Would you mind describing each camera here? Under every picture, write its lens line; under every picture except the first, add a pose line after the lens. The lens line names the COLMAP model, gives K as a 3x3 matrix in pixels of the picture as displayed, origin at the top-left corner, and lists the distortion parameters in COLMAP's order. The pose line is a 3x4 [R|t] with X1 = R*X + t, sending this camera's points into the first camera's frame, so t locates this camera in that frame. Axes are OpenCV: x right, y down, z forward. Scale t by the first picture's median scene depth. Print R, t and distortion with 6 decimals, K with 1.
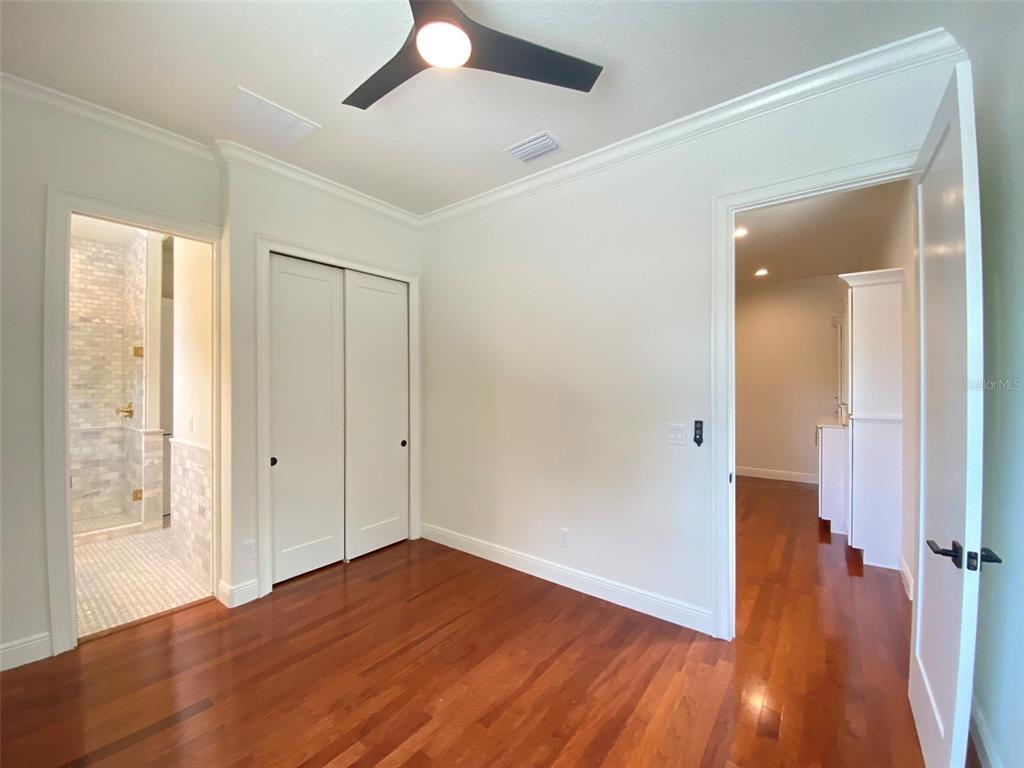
lens RADIAL K [[415.3, 0, 517.7], [0, 415.3, 384.1], [0, 0, 1]] dist [0.015134, -0.019954]
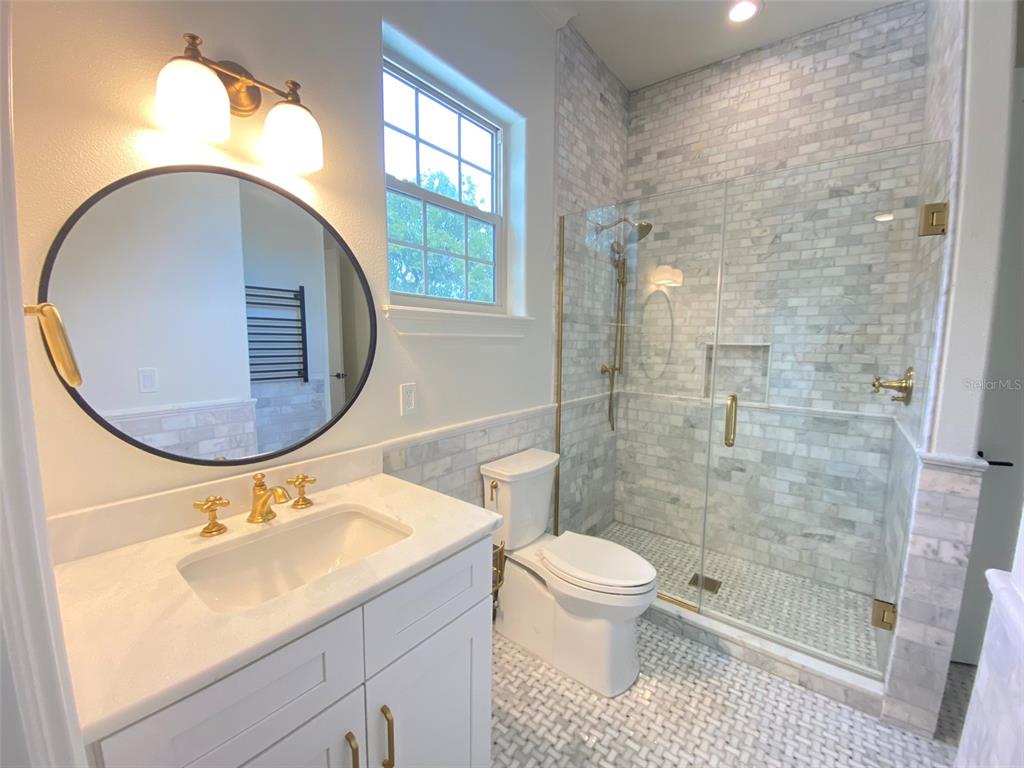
lens RADIAL K [[415.3, 0, 517.7], [0, 415.3, 384.1], [0, 0, 1]] dist [0.015134, -0.019954]
pose [[-0.020207, 0.109905, -0.993737, -0.523316], [-0.011664, 0.993846, 0.110154, 0.020646], [0.999728, 0.013816, -0.018801, 0.624913]]
